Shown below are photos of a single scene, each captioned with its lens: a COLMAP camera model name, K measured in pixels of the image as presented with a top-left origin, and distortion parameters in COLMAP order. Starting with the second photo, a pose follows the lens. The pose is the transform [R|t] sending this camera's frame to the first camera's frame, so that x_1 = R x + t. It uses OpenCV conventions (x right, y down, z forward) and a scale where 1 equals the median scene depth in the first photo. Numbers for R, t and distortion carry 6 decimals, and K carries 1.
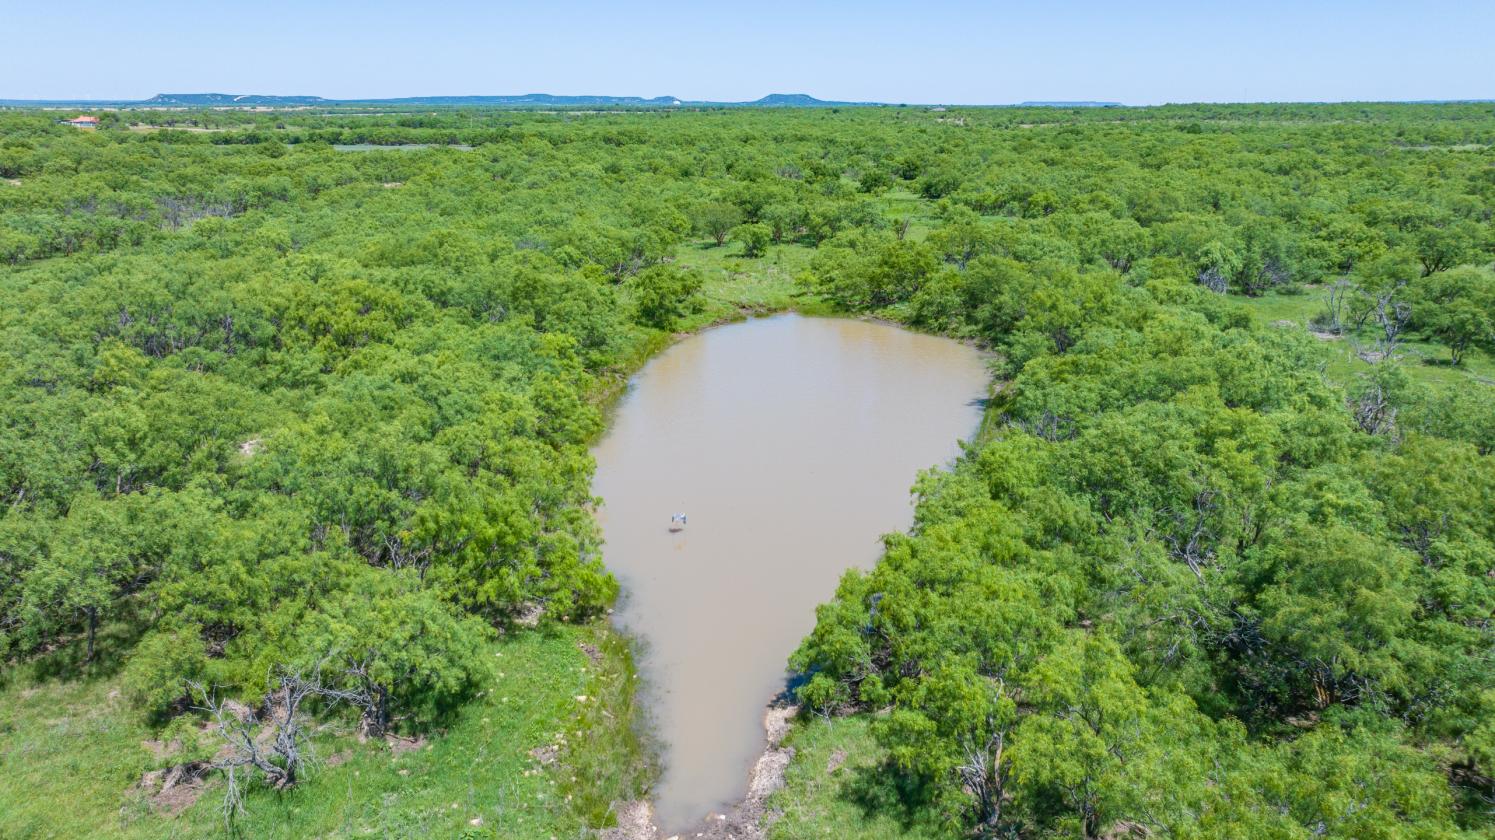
lens RADIAL K [[1052.3, 0, 745.5], [0, 1052.3, 411.6], [0, 0, 1]] dist [-0.029560, 0.035381]
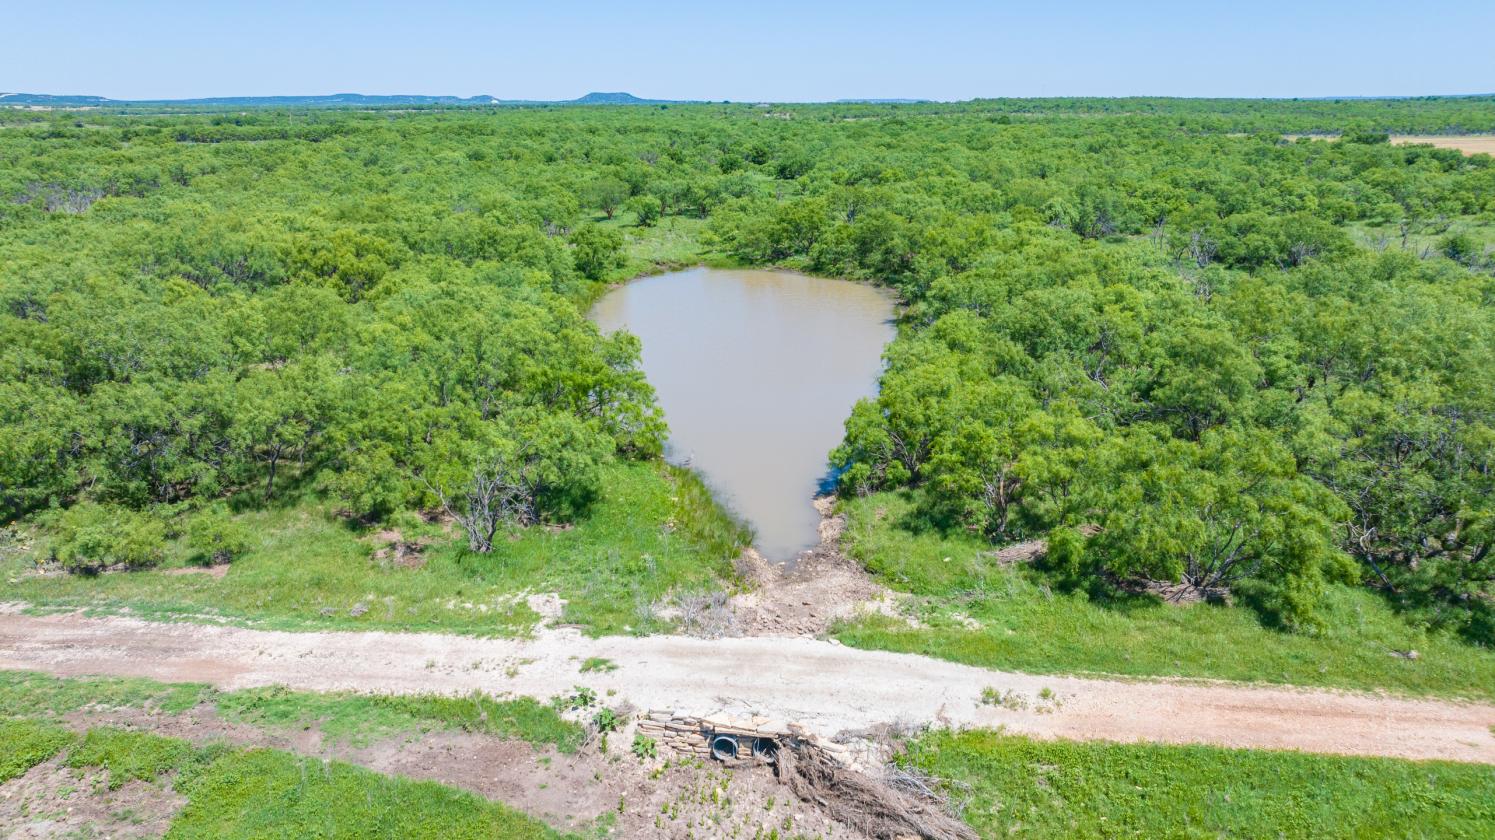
lens RADIAL K [[1052.3, 0, 738.1], [0, 1052.3, 422.3], [0, 0, 1]] dist [-0.029560, 0.035381]
pose [[0.987251, -0.050276, 0.151023, -0.086779], [0.048787, 0.998717, 0.013550, 0.052292], [-0.151510, -0.006009, 0.988437, -0.099391]]
